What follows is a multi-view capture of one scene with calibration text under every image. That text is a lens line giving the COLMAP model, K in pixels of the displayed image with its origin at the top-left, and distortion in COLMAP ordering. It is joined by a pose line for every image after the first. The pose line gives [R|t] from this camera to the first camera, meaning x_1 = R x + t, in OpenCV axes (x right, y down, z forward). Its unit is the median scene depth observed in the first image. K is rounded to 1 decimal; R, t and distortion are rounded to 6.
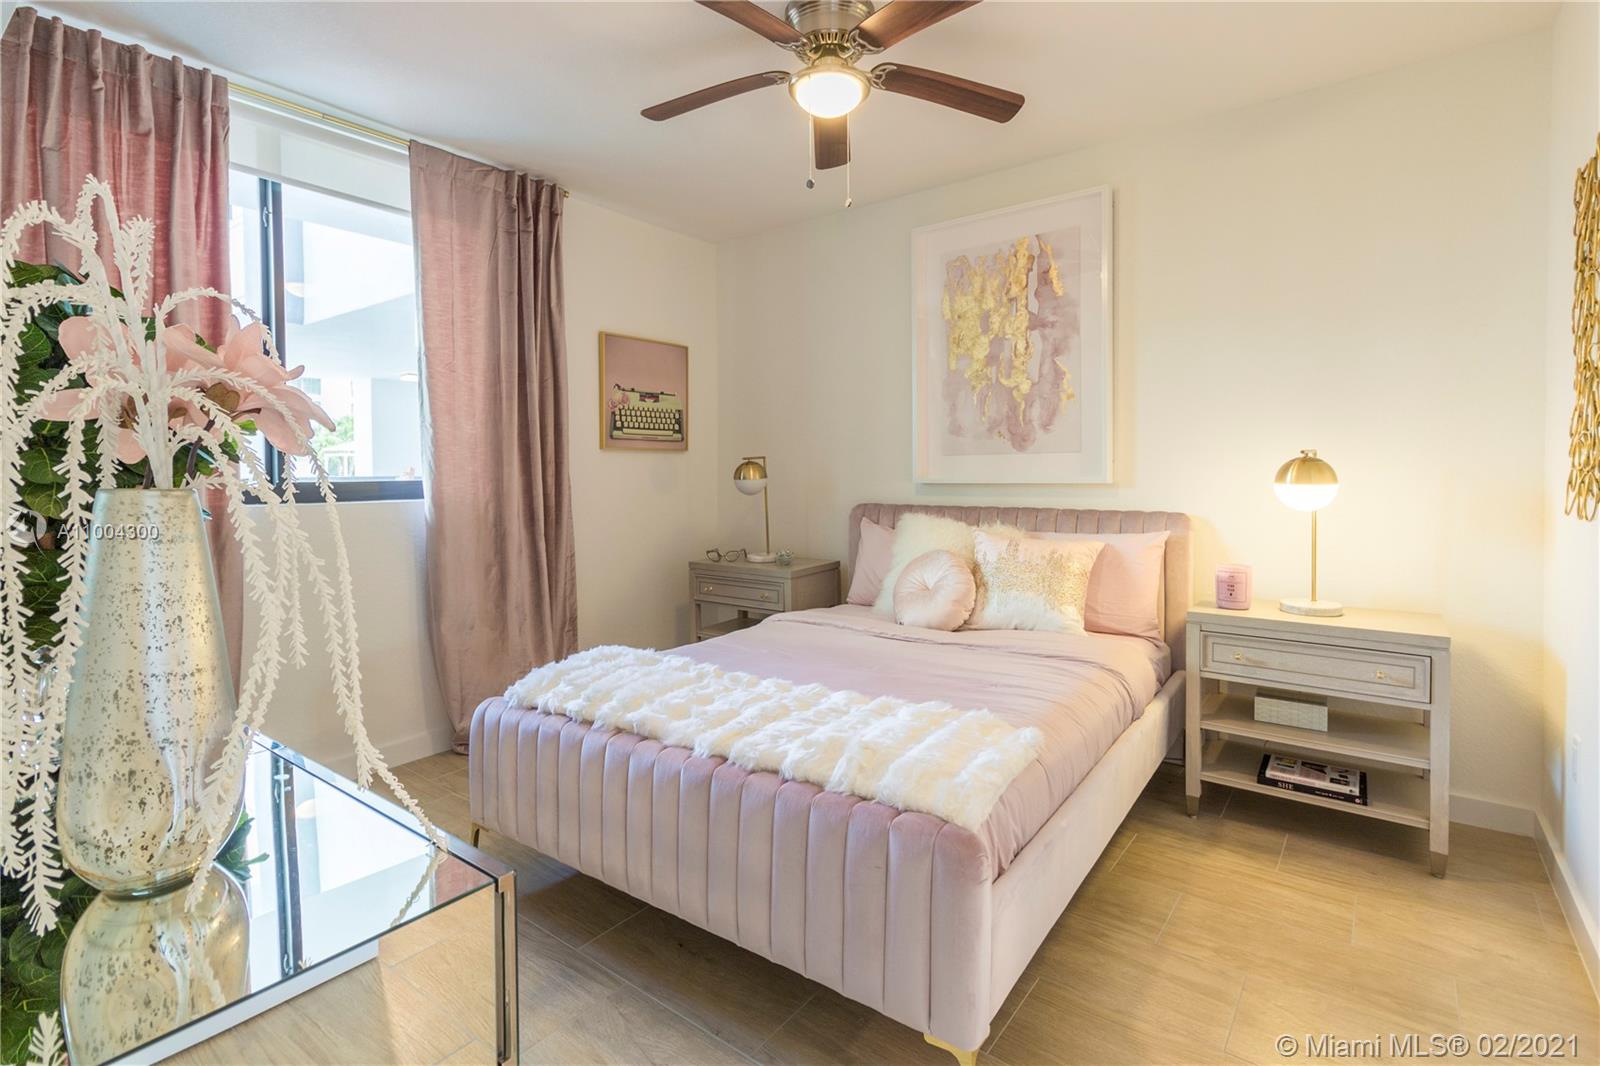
lens RADIAL K [[771.9, 0, 798.6], [0, 771.9, 502.8], [0, 0, 1]] dist [0.001003, 0.000911]
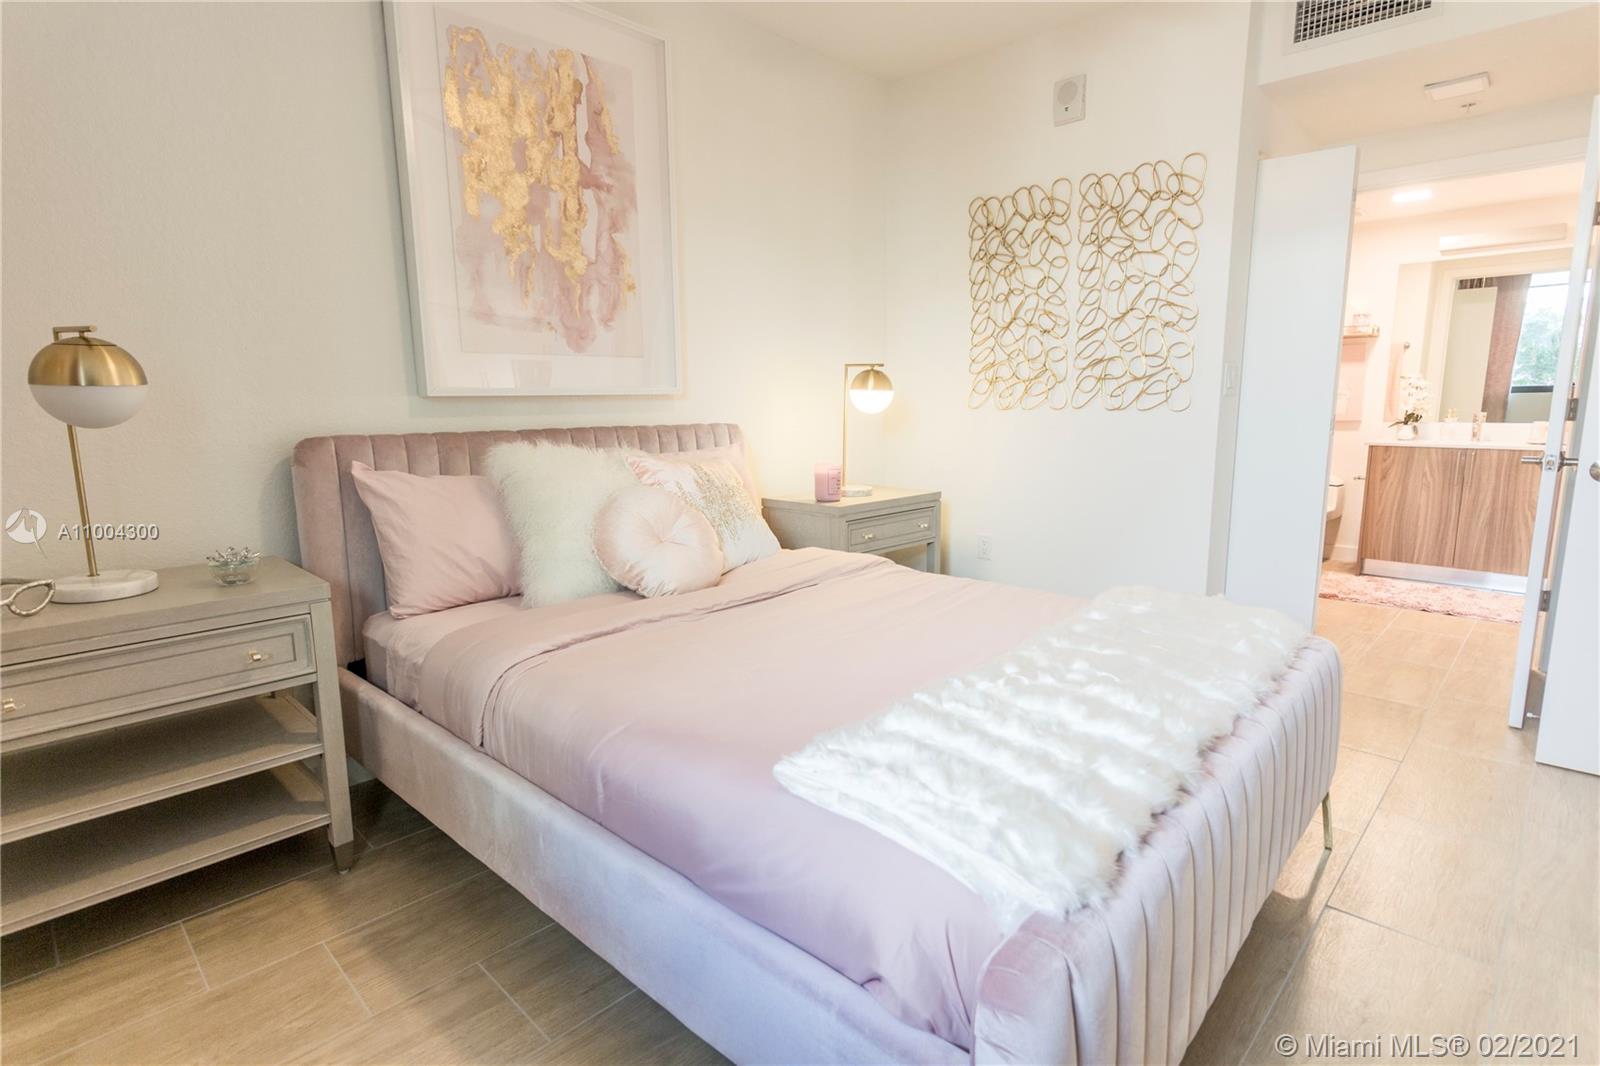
lens RADIAL K [[819.9, 0, 798.3], [0, 819.9, 532.2], [0, 0, 1]] dist [0.002858, 0.000160]
pose [[0.096020, -0.152065, 0.983695, -0.503181], [0.055066, 0.987560, 0.147287, -0.000072], [-0.993855, 0.040026, 0.103199, 0.716671]]
